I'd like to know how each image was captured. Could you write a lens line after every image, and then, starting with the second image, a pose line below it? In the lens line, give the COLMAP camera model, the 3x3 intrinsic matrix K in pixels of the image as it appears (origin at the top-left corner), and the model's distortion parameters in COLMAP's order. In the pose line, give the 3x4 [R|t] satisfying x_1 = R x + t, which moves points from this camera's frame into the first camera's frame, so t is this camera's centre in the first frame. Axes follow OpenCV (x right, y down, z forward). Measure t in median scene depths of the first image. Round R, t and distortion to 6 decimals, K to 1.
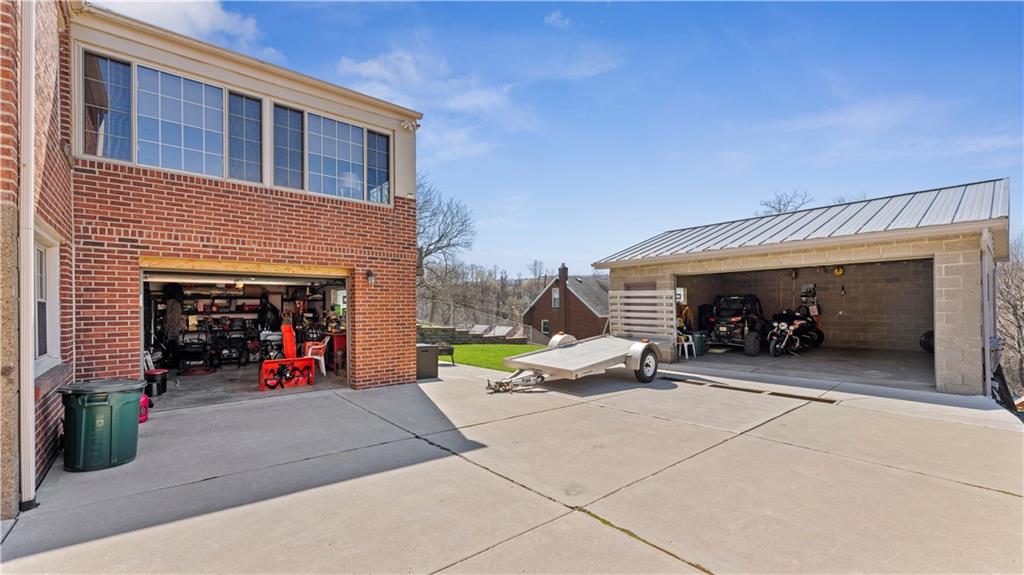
lens RADIAL K [[415.6, 0, 504.8], [0, 415.6, 305.6], [0, 0, 1]] dist [-0.003861, -0.000297]
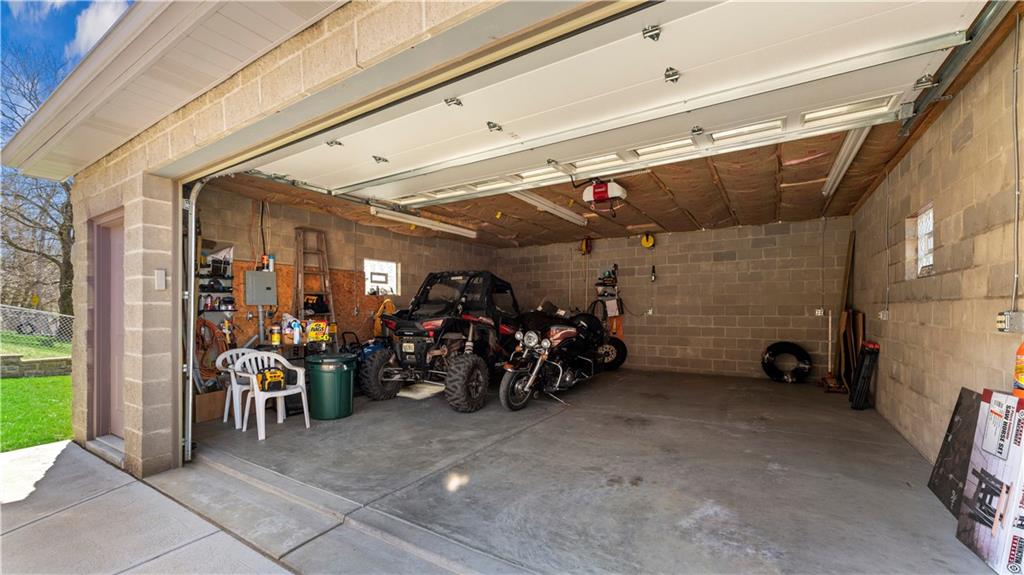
lens RADIAL K [[415.6, 0, 504.8], [0, 415.6, 307.9], [0, 0, 1]] dist [-0.003861, -0.000297]
pose [[0.954039, 0.007415, 0.299590, 0.465963], [-0.008094, 0.999967, 0.001027, 0.013452], [-0.299573, -0.003405, 0.954067, 0.531657]]
